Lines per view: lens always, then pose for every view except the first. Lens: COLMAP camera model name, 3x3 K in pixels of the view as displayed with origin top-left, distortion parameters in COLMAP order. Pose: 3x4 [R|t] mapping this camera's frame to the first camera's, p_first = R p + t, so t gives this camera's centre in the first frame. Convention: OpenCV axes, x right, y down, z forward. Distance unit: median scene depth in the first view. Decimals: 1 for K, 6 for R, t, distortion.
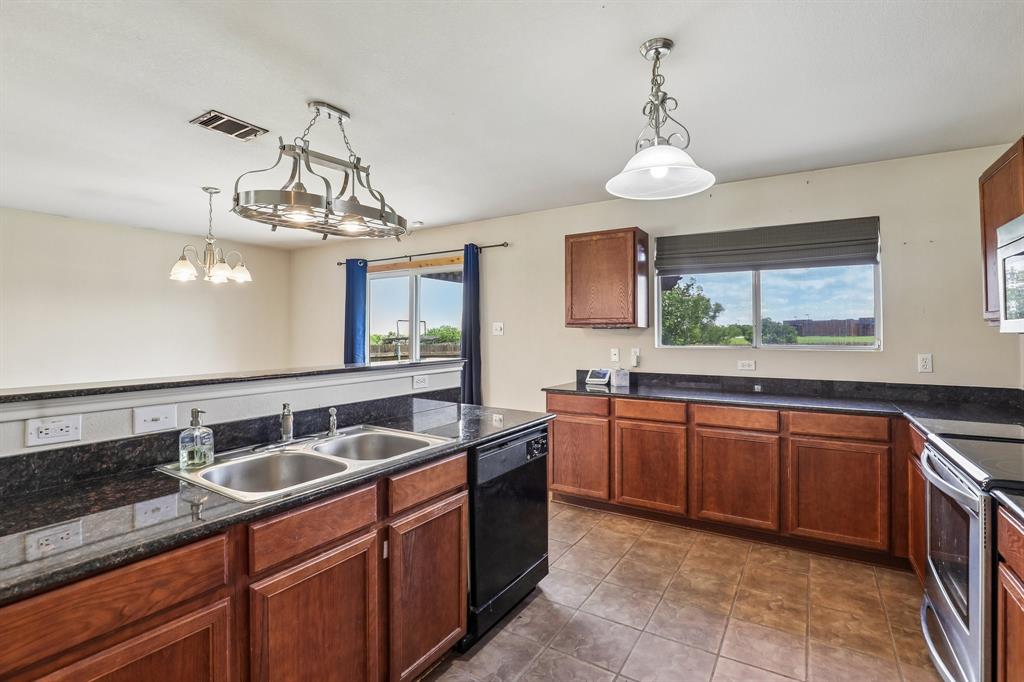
lens RADIAL K [[472.0, 0, 523.2], [0, 472.0, 326.8], [0, 0, 1]] dist [-0.035376, 0.005993]
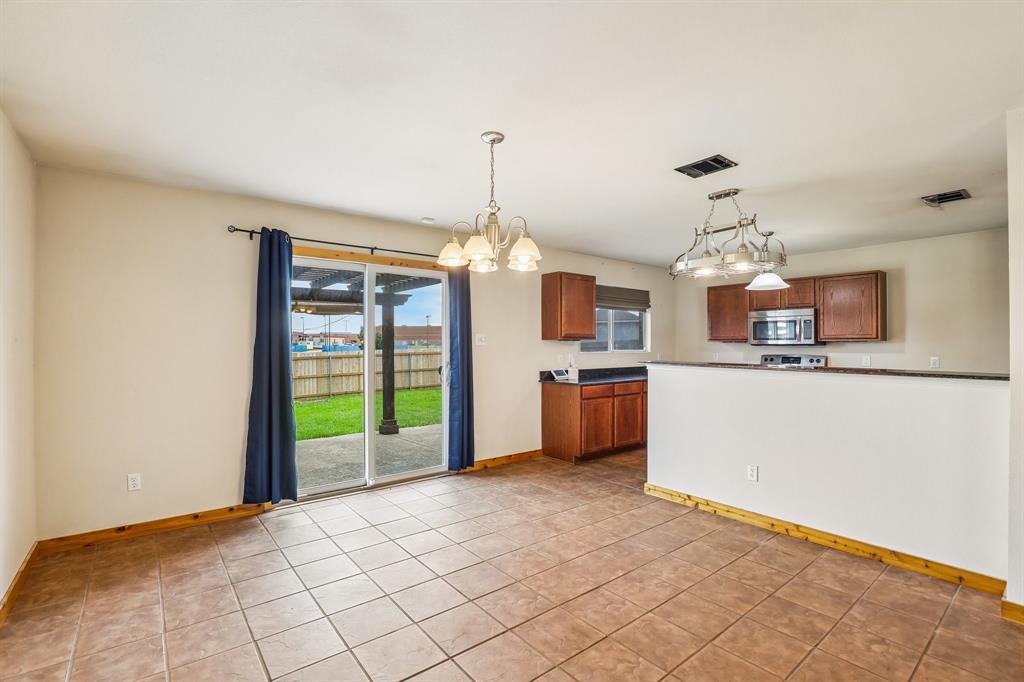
lens RADIAL K [[472.0, 0, 514.0], [0, 472.0, 344.2], [0, 0, 1]] dist [-0.035376, 0.005993]
pose [[0.343397, 0.000070, 0.939190, -1.769065], [-0.013197, 0.999902, 0.004751, 0.014867], [-0.939098, -0.014026, 0.343364, 0.952861]]
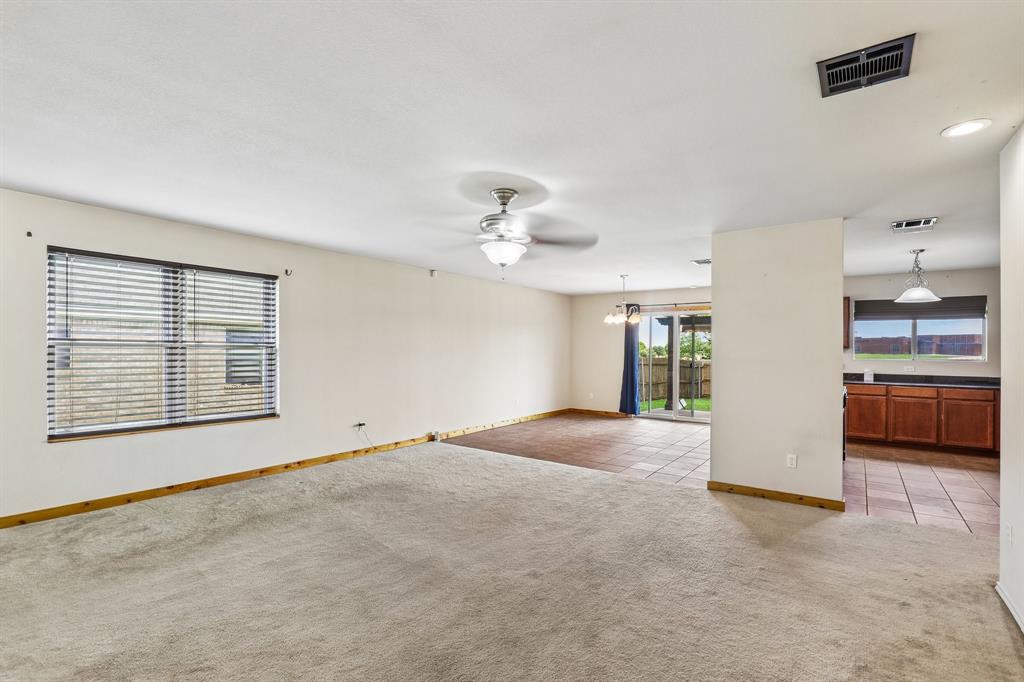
lens RADIAL K [[472.0, 0, 514.3], [0, 472.0, 350.6], [0, 0, 1]] dist [-0.035376, 0.005993]
pose [[0.996336, 0.008866, -0.085059, -1.282429], [-0.007374, 0.999814, 0.017836, -0.020681], [0.085201, -0.017143, 0.996216, -1.345701]]
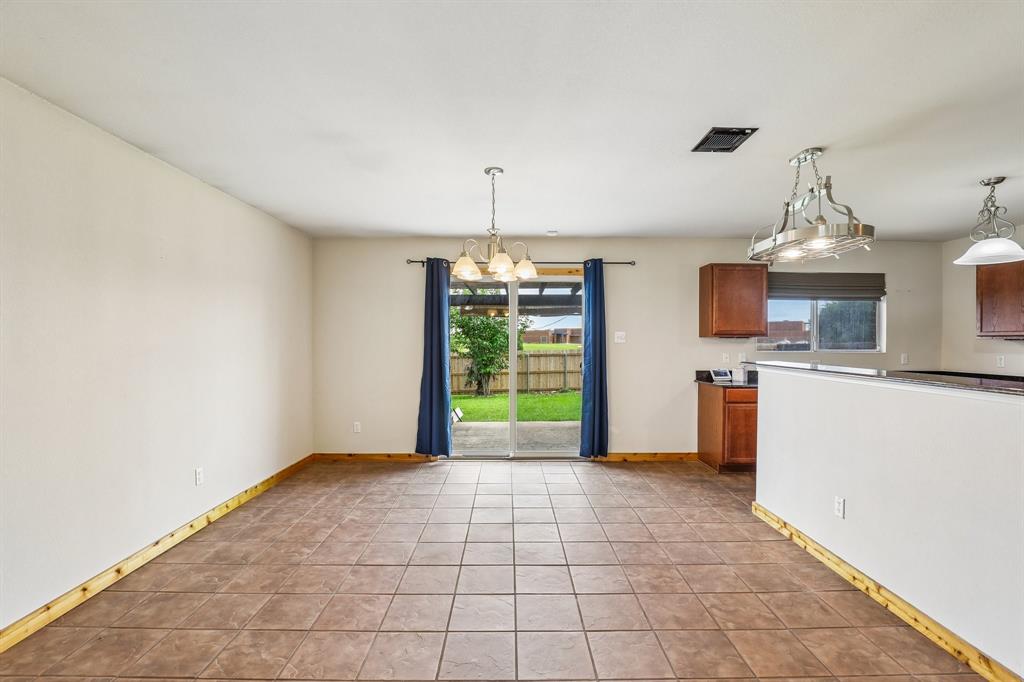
lens RADIAL K [[472.0, 0, 513.0], [0, 472.0, 343.8], [0, 0, 1]] dist [-0.035376, 0.005993]
pose [[0.852055, -0.000531, 0.523452, -1.461224], [-0.009967, 0.999802, 0.017237, 0.005079], [-0.523357, -0.019904, 0.851881, 0.308285]]
